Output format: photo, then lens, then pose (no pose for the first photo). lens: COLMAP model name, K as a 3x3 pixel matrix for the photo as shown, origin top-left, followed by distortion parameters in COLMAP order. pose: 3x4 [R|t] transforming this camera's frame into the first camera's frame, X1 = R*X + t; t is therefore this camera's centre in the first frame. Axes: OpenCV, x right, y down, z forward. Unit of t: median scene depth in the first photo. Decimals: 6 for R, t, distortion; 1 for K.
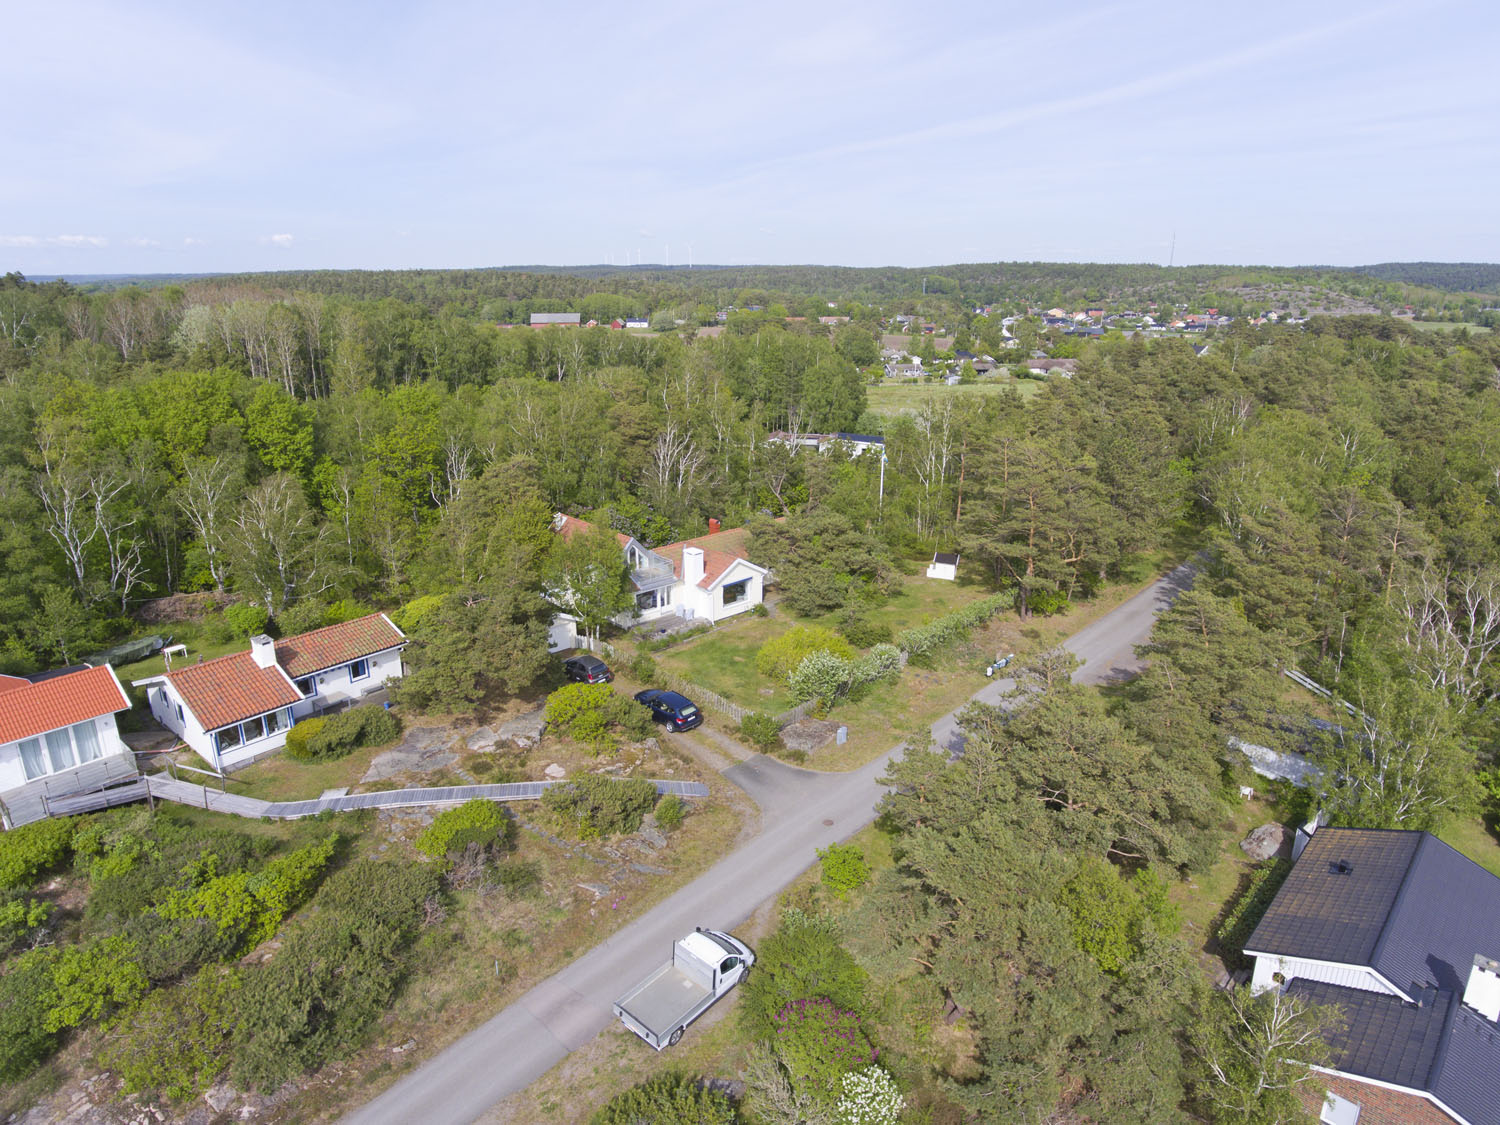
lens RADIAL K [[868.4, 0, 751.2], [0, 868.4, 561.5], [0, 0, 1]] dist [-0.001449, -0.001377]
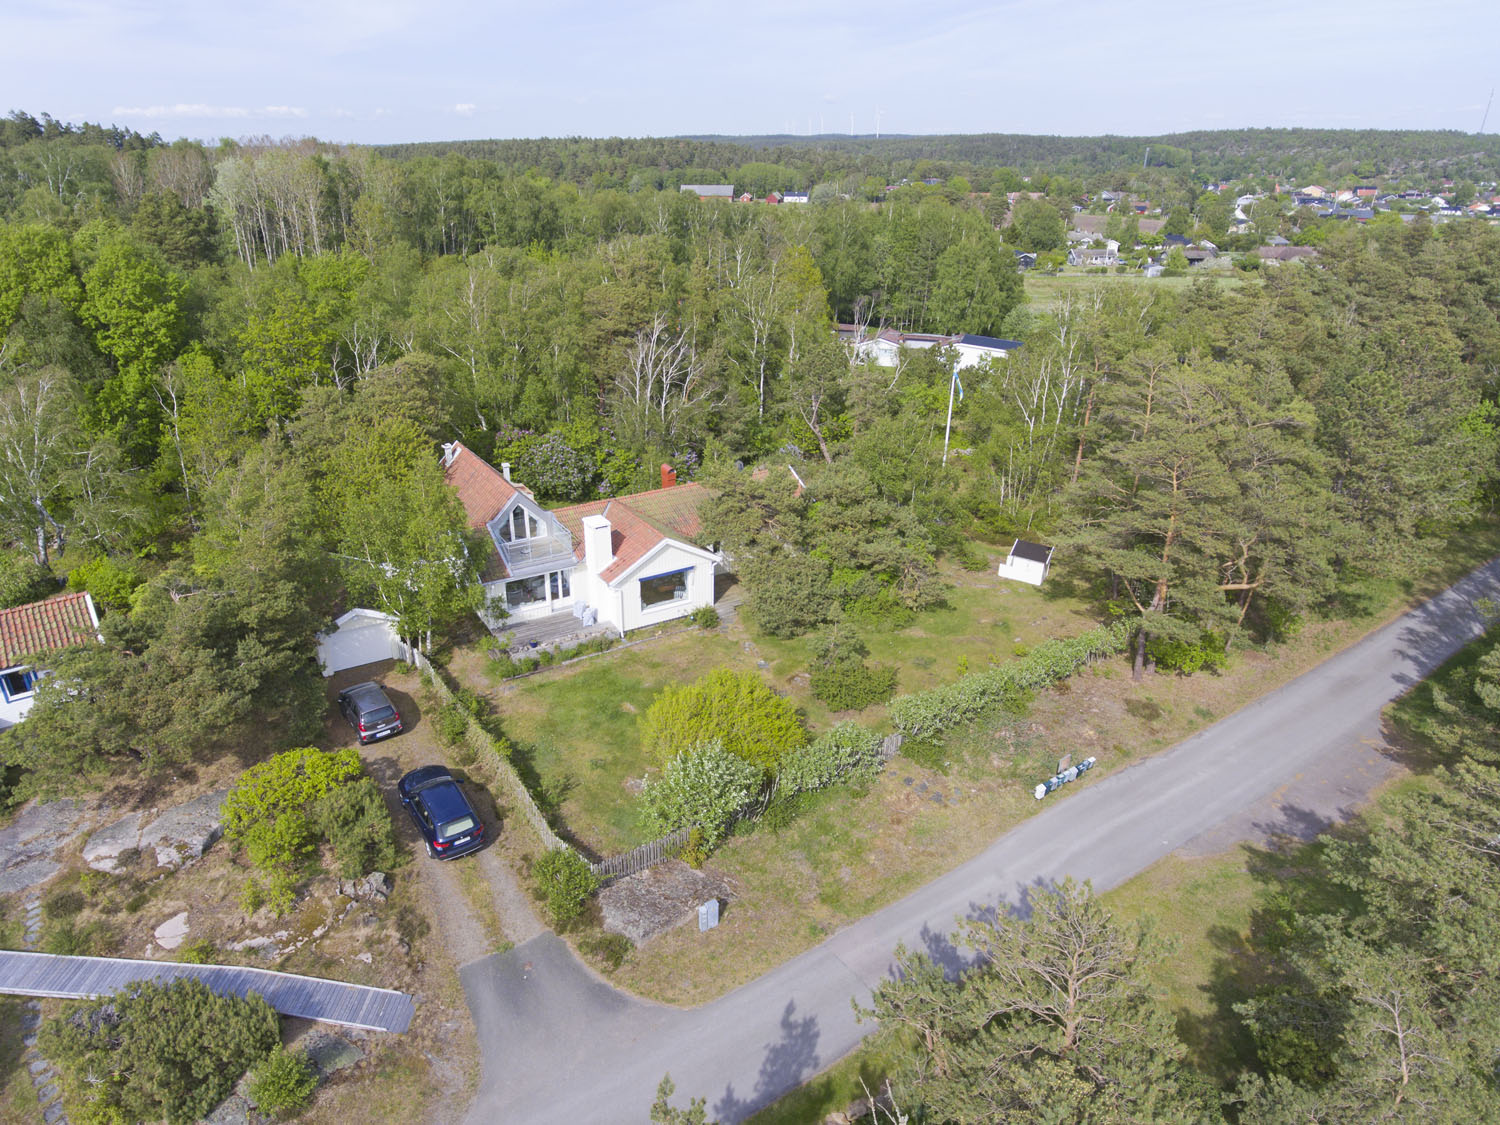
lens RADIAL K [[868.4, 0, 747.9], [0, 868.4, 564.3], [0, 0, 1]] dist [-0.001449, -0.001377]
pose [[0.976269, 0.092123, -0.195991, 0.149648], [-0.067089, 0.989143, 0.130751, -0.063205], [0.205908, -0.114500, 0.971850, 0.348859]]
